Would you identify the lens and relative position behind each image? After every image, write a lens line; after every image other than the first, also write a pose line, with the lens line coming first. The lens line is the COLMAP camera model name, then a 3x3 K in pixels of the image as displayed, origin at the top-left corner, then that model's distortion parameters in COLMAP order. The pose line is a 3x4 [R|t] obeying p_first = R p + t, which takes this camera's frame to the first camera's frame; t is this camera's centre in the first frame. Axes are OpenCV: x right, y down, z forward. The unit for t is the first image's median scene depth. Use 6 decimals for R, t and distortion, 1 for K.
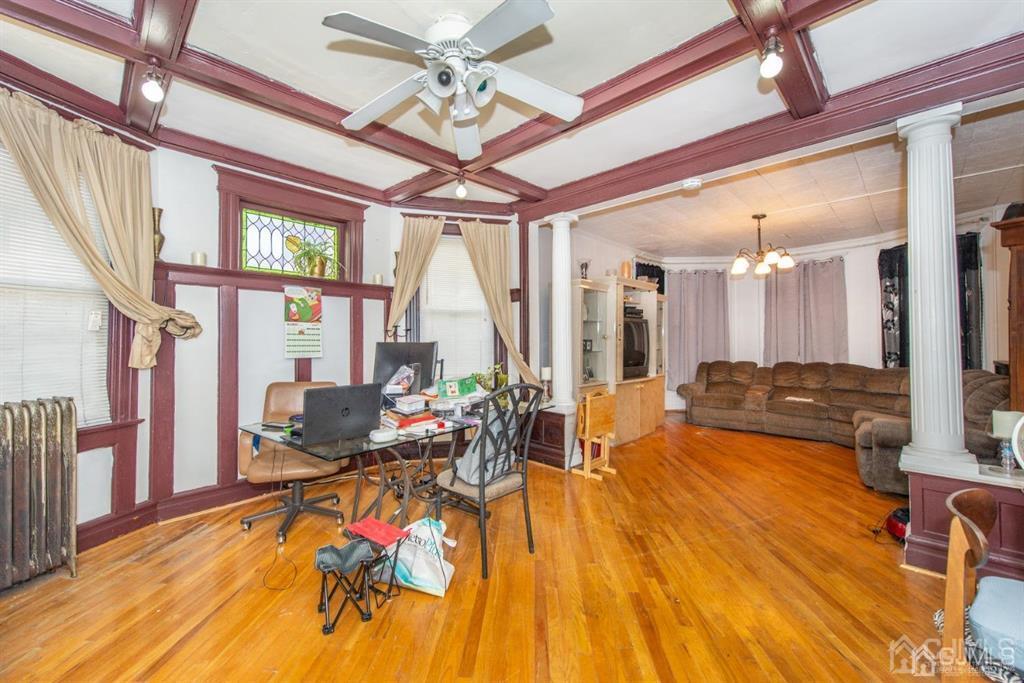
lens RADIAL K [[395.7, 0, 509.2], [0, 395.7, 335.7], [0, 0, 1]] dist [-0.000951, -0.000669]
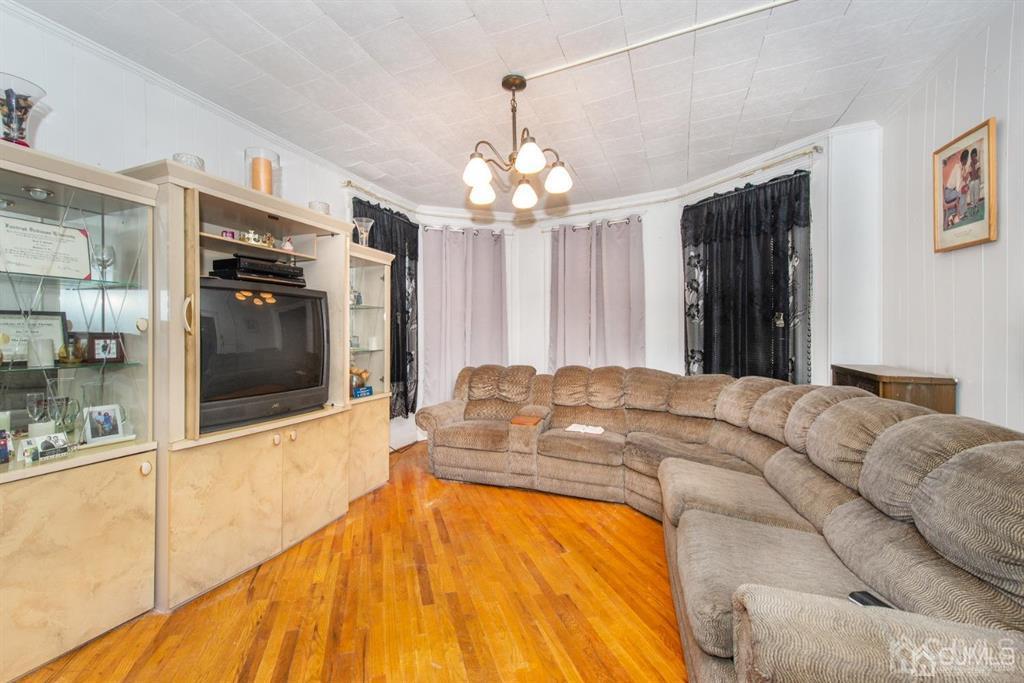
lens RADIAL K [[395.7, 0, 513.1], [0, 395.7, 337.2], [0, 0, 1]] dist [-0.000951, -0.000669]
pose [[0.916212, -0.004813, 0.400665, 0.377567], [-0.003942, 0.999771, 0.021025, 0.004986], [-0.400674, -0.020843, 0.915983, 0.474013]]
